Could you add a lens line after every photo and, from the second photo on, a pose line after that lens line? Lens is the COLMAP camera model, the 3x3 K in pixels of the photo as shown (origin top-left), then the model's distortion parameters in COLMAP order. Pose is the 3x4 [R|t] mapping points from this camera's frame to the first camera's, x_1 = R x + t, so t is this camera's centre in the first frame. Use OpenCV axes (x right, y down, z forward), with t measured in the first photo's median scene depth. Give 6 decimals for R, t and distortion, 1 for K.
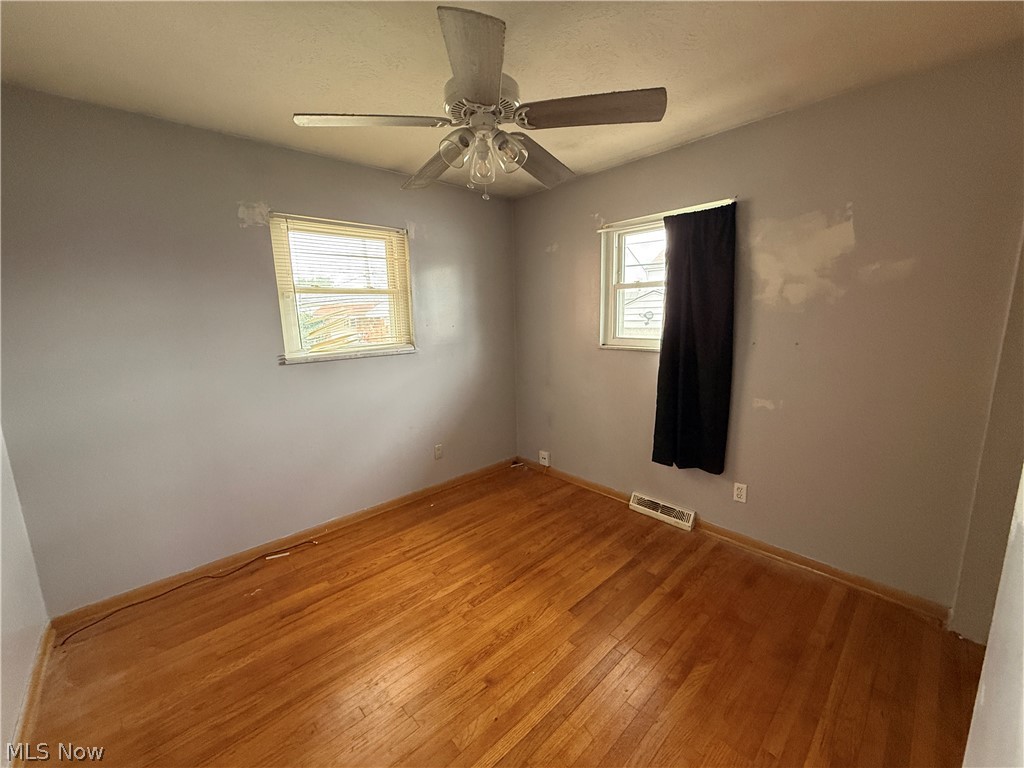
lens RADIAL K [[407.1, 0, 514.9], [0, 407.1, 385.1], [0, 0, 1]] dist [0.001985, -0.000617]
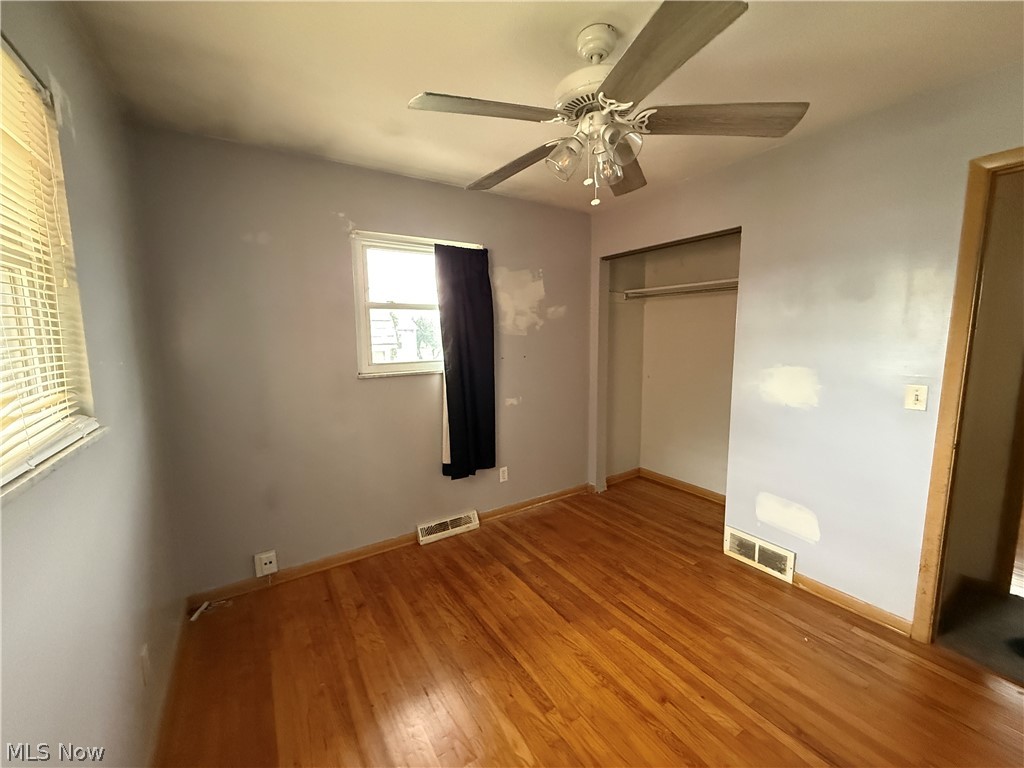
lens RADIAL K [[407.1, 0, 514.5], [0, 407.1, 380.6], [0, 0, 1]] dist [0.001985, -0.000617]
pose [[0.170711, -0.100525, 0.980180, -0.705909], [0.177360, 0.981668, 0.069788, -0.115987], [-0.969227, 0.161931, 0.185411, 0.722536]]
